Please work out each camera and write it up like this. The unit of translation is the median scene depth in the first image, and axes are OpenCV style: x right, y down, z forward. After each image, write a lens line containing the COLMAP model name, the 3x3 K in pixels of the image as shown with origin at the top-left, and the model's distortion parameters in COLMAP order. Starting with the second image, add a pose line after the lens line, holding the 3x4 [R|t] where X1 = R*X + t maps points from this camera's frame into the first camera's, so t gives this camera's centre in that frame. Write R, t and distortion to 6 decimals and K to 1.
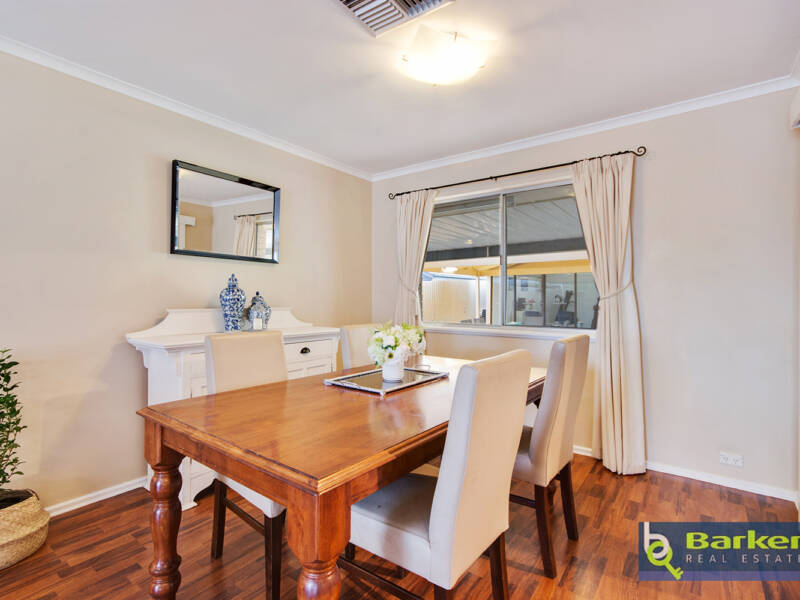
lens RADIAL K [[408.8, 0, 394.9], [0, 408.8, 301.3], [0, 0, 1]] dist [0.000038, 0.000313]
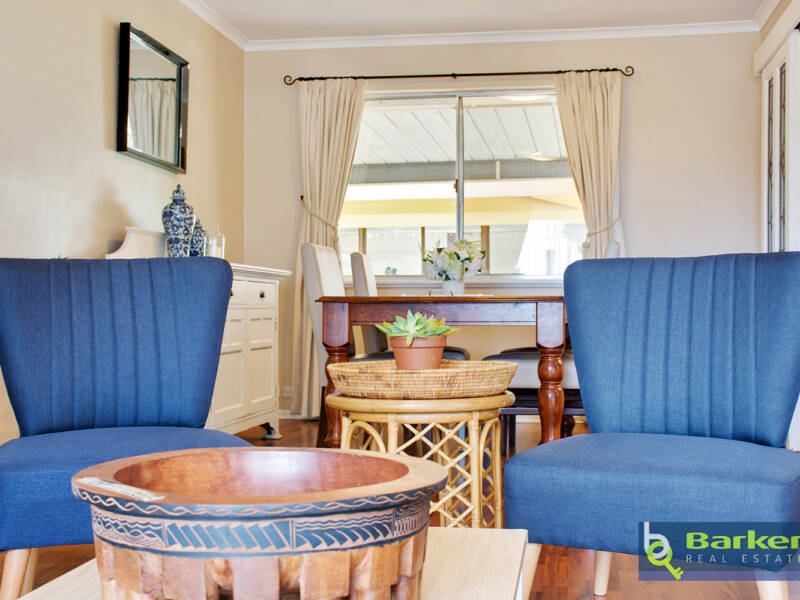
lens RADIAL K [[1104.7, 0, 402.0], [0, 1104.7, 303.4], [0, 0, 1]] dist [-0.001010, 0.000000]
pose [[0.890162, 0.001665, 0.455641, -0.705105], [0.001439, 0.999978, -0.006466, 0.118425], [-0.455641, 0.006411, 0.890140, -0.693235]]
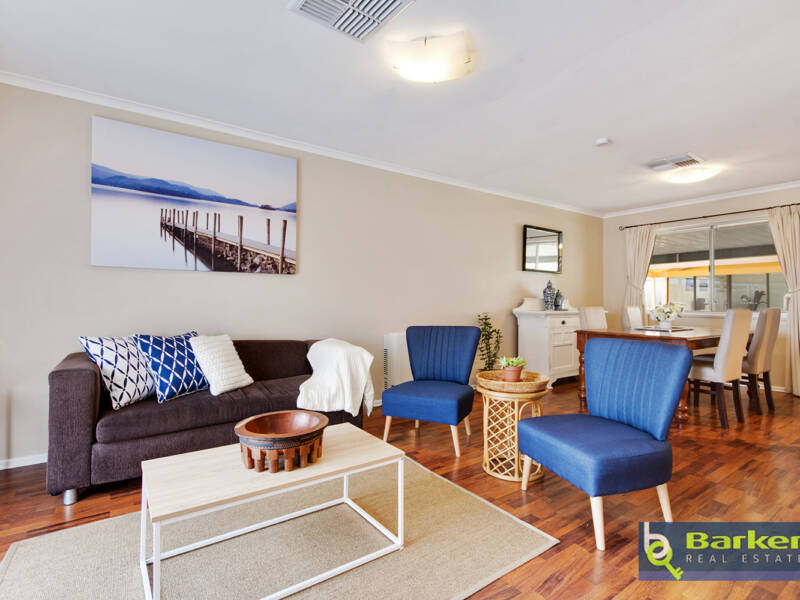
lens RADIAL K [[408.8, 0, 391.9], [0, 408.8, 298.4], [0, 0, 1]] dist [0.000038, 0.000313]
pose [[0.947932, -0.000354, -0.318471, -0.368177], [-0.004079, 0.999904, -0.013251, 0.035044], [0.318445, 0.013861, 0.947840, -0.800163]]
